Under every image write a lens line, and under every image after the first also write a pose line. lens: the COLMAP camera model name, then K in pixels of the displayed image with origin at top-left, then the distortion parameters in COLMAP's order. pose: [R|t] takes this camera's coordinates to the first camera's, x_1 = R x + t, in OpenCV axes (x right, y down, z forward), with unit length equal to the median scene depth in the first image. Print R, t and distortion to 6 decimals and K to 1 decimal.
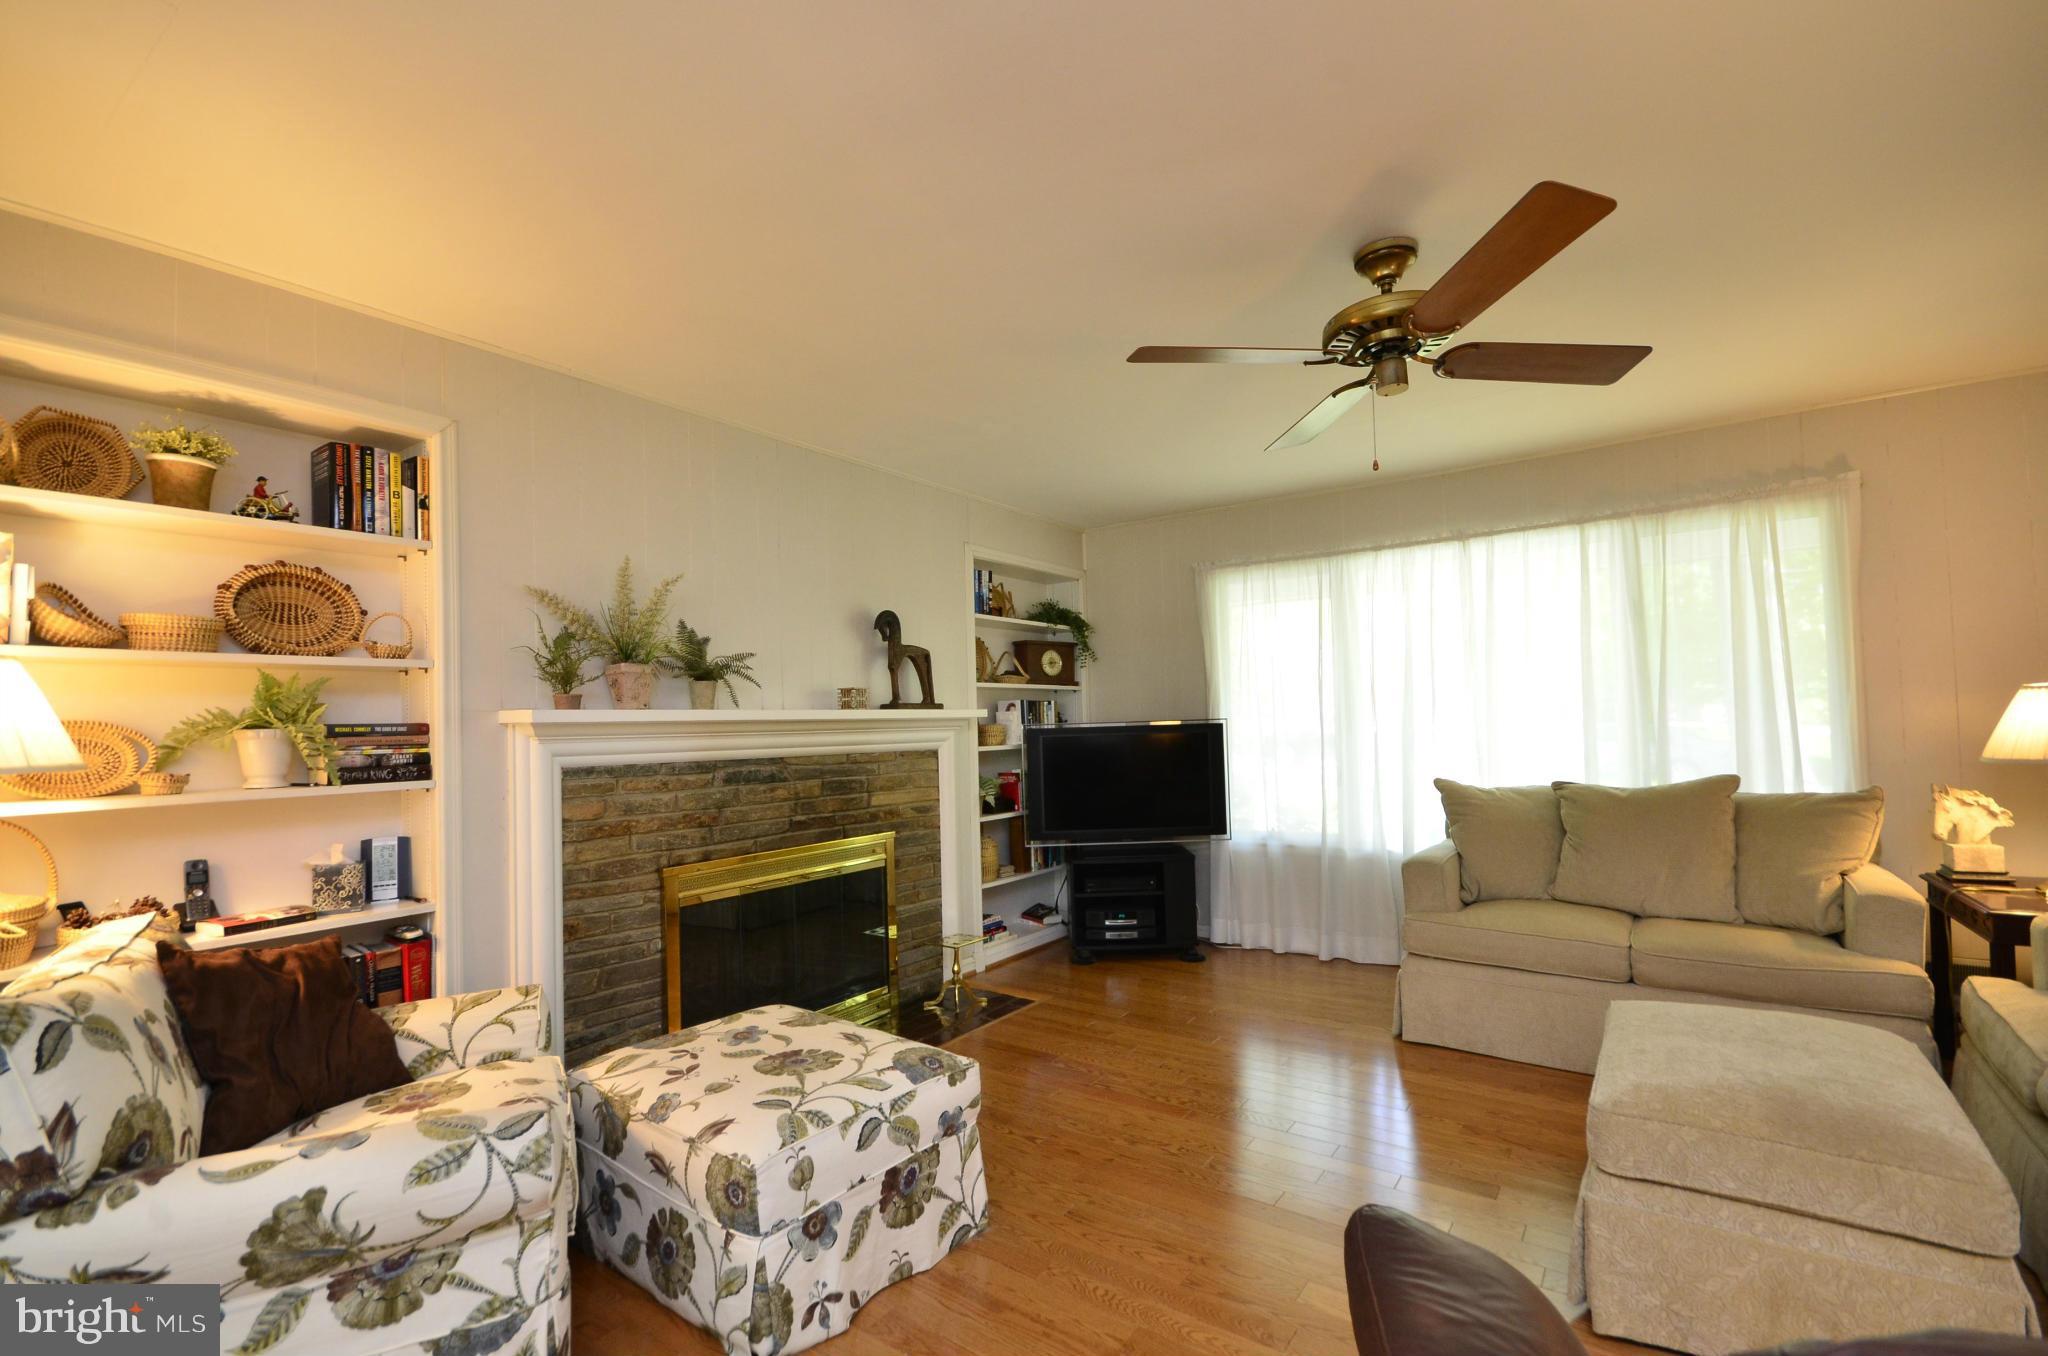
lens RADIAL K [[894.4, 0, 1030.1], [0, 894.4, 703.4], [0, 0, 1]] dist [0.001984, -0.007737]
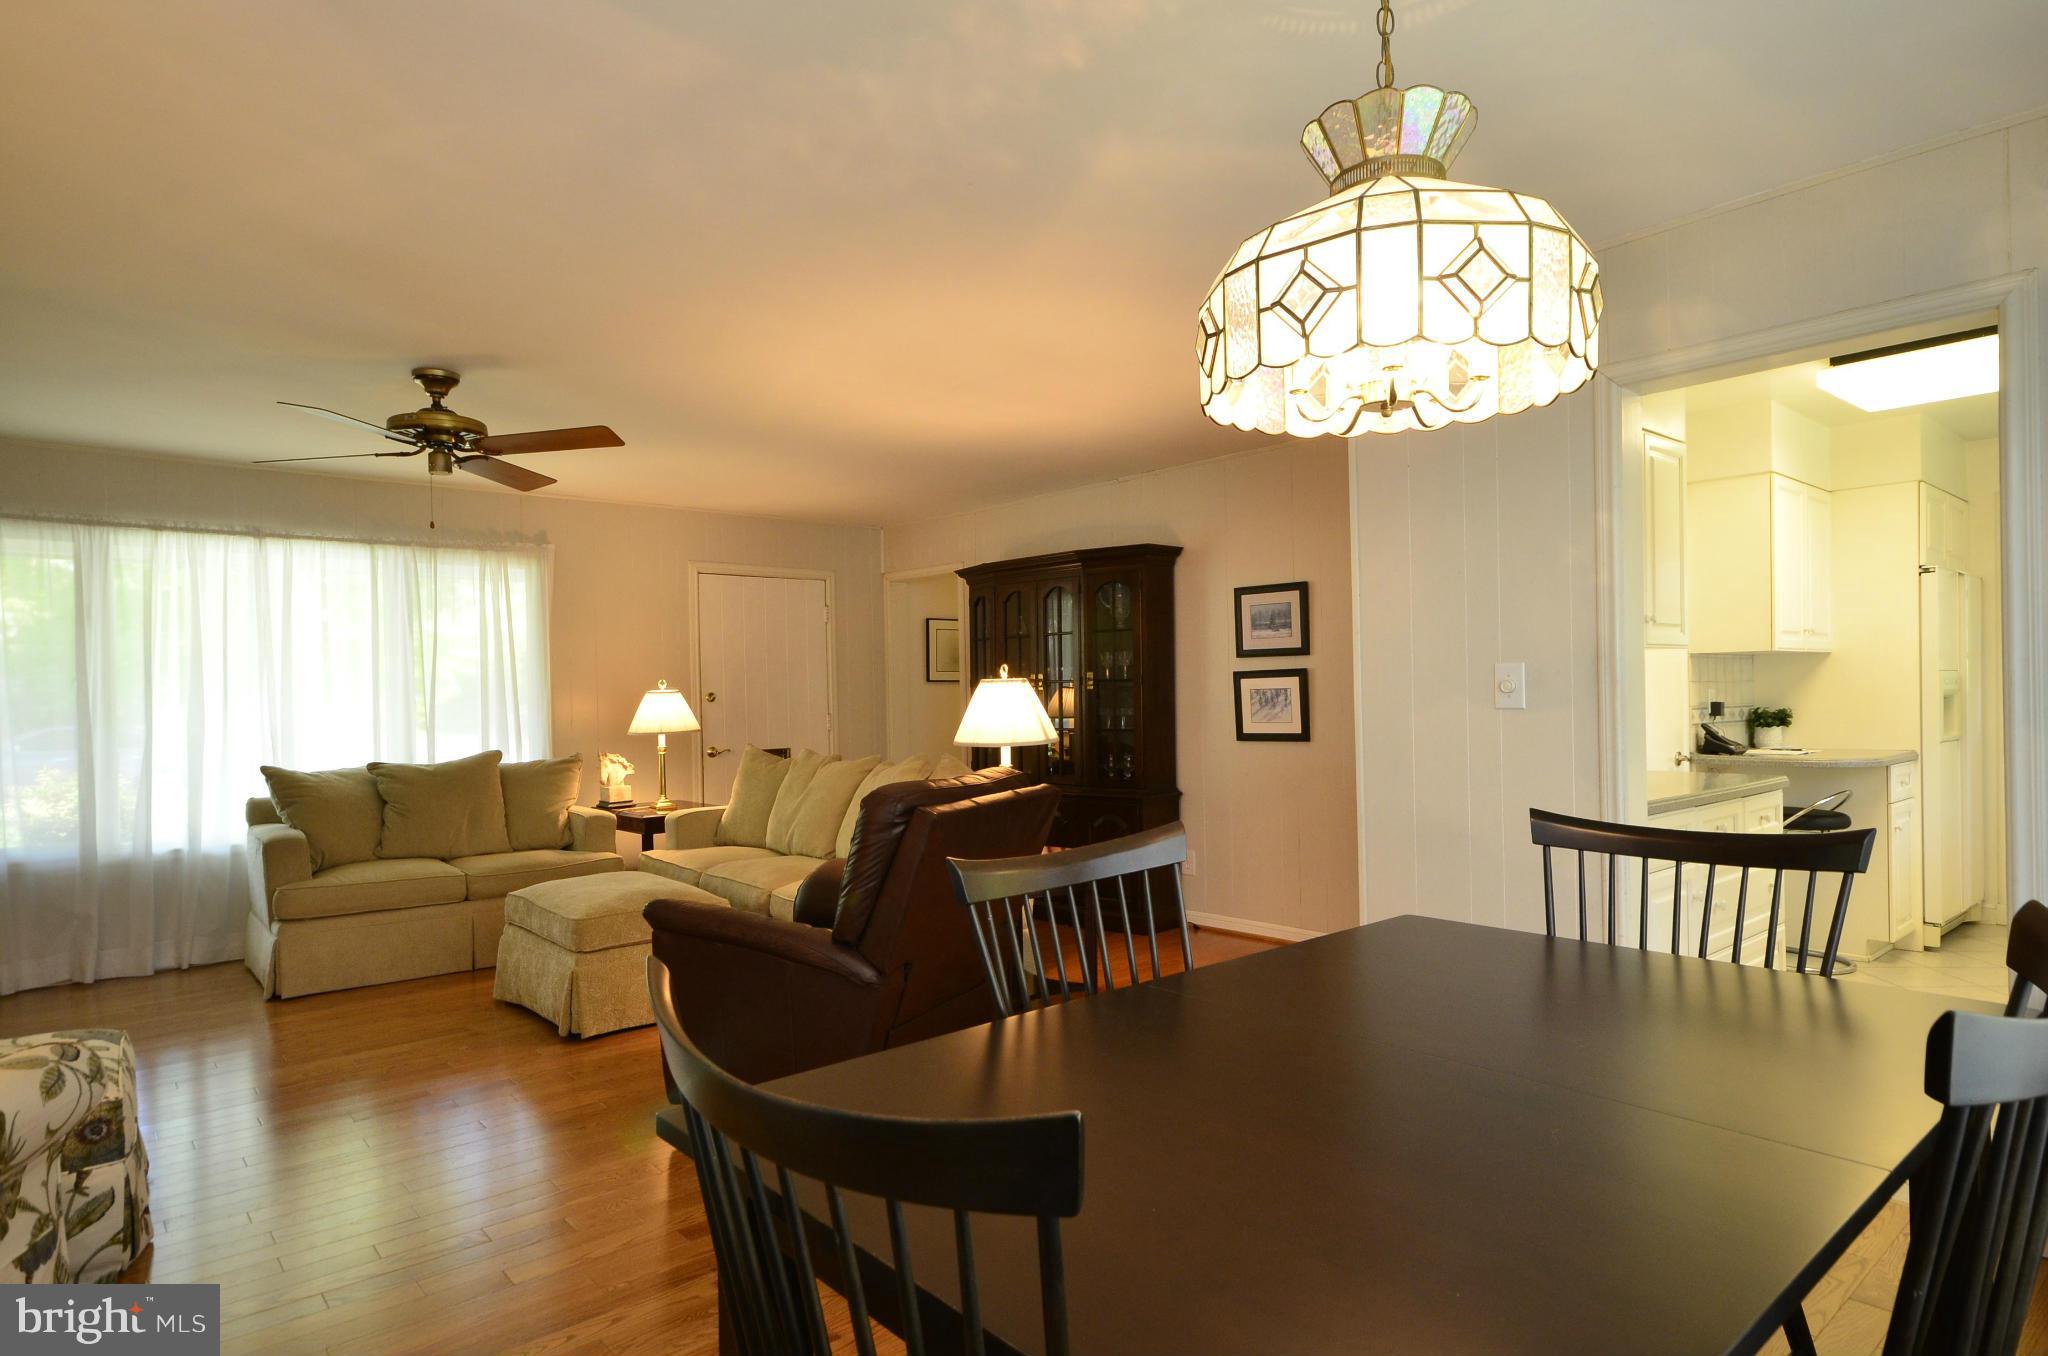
lens RADIAL K [[1152.3, 0, 1029.1], [0, 1152.3, 700.8], [0, 0, 1]] dist [0.020876, 0.001087]
pose [[0.232333, 0.015662, 0.972510, -0.661060], [-0.012050, 0.999840, -0.013223, 0.014081], [-0.972562, -0.008646, 0.232485, -0.195238]]
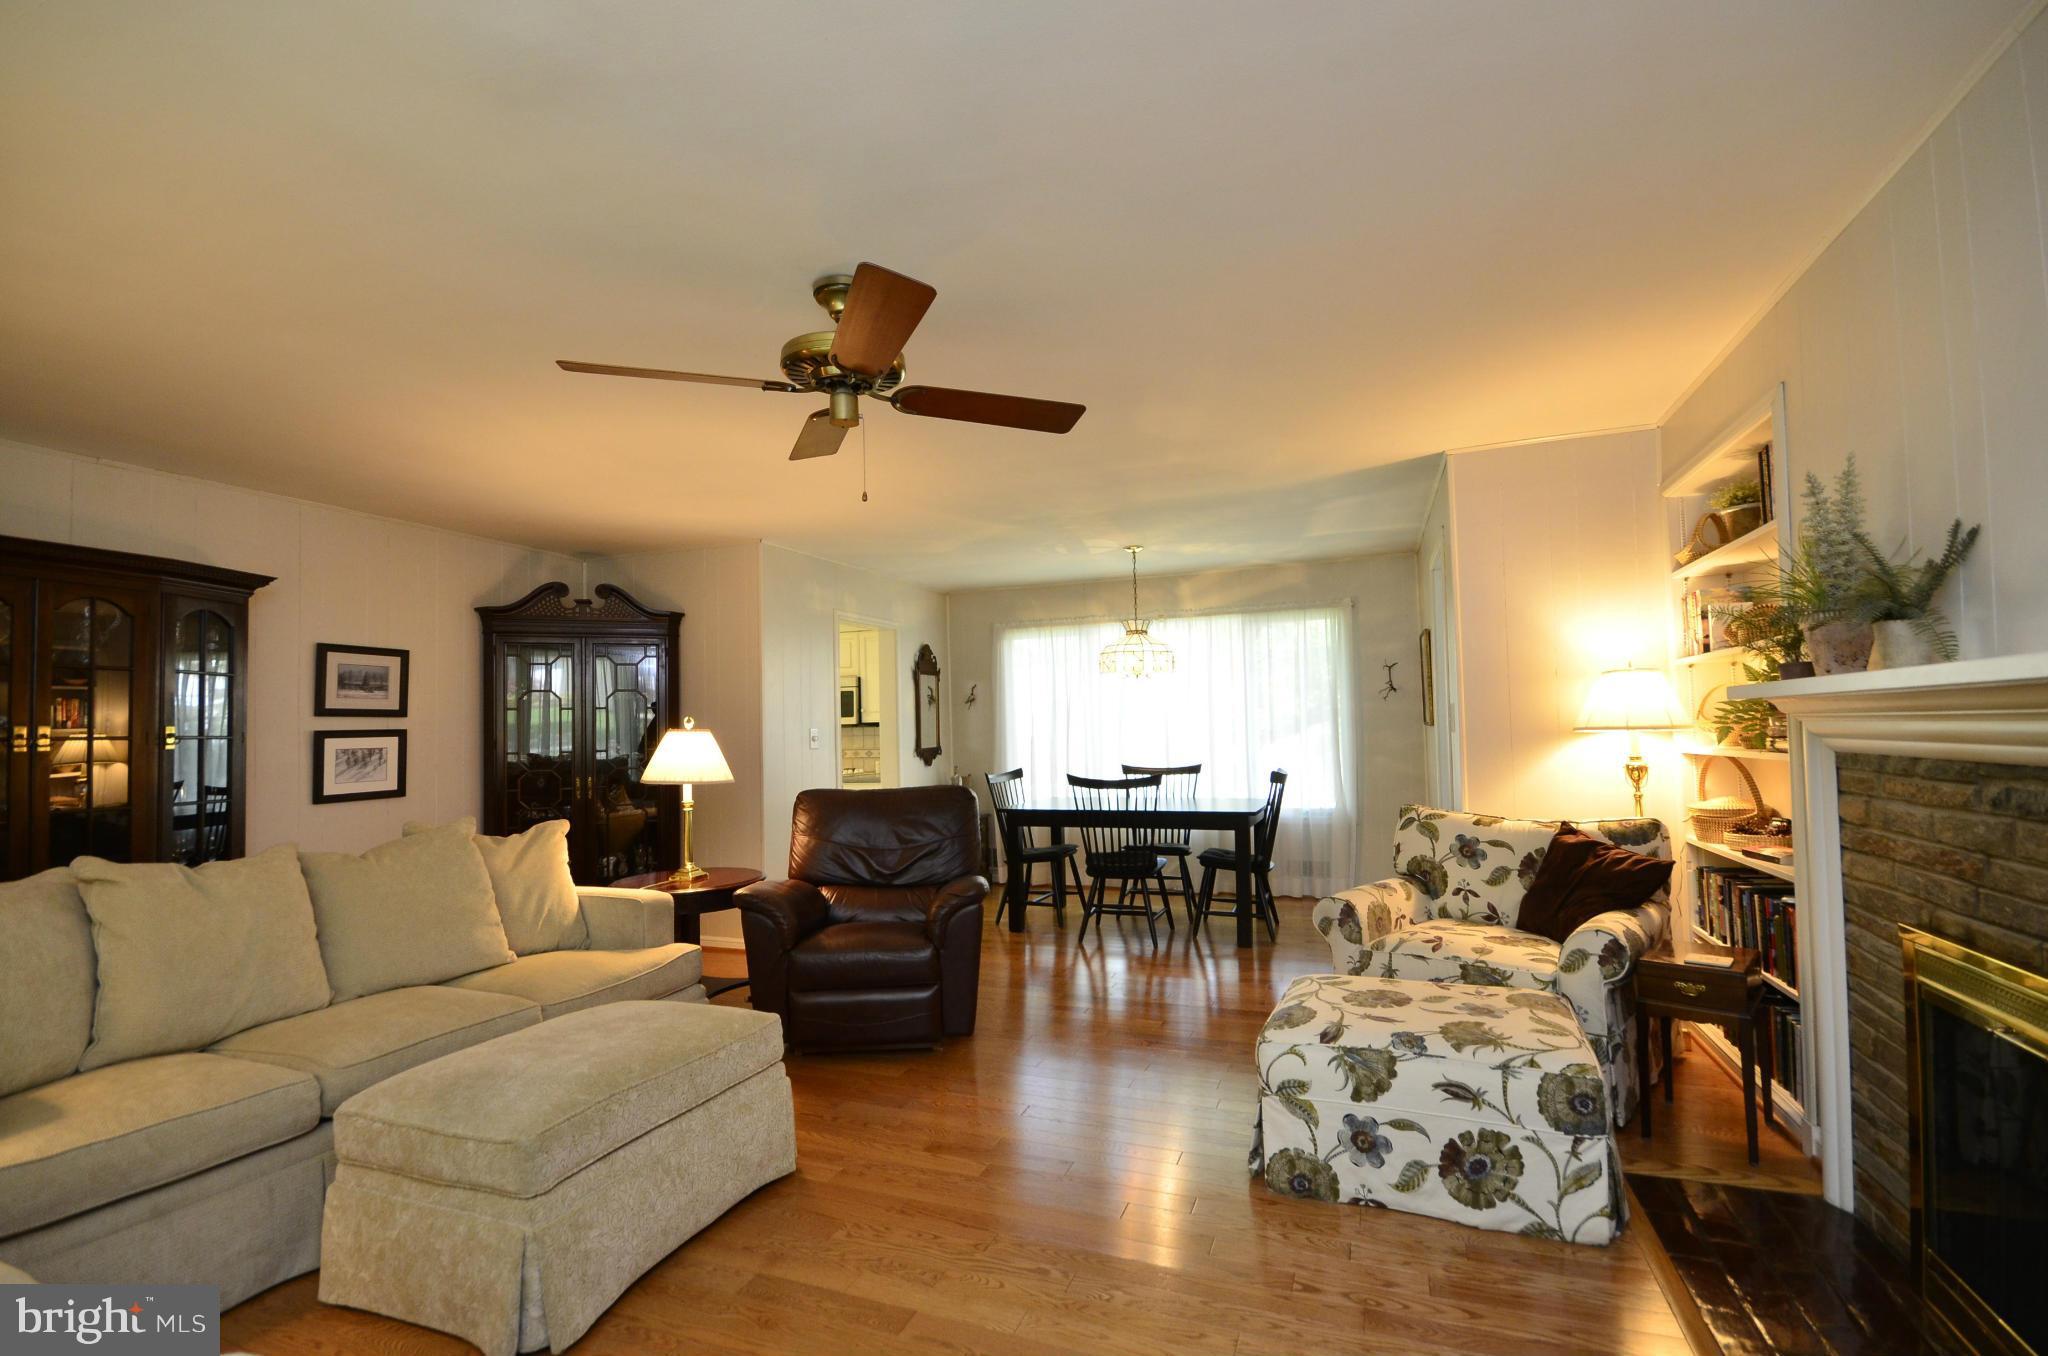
lens RADIAL K [[894.4, 0, 1029.9], [0, 894.4, 691.4], [0, 0, 1]] dist [0.001984, -0.007737]
pose [[-0.969074, 0.037909, -0.243841, 0.264265], [0.054450, 0.996623, -0.061456, 0.020091], [0.240688, -0.072833, -0.967866, 1.161686]]
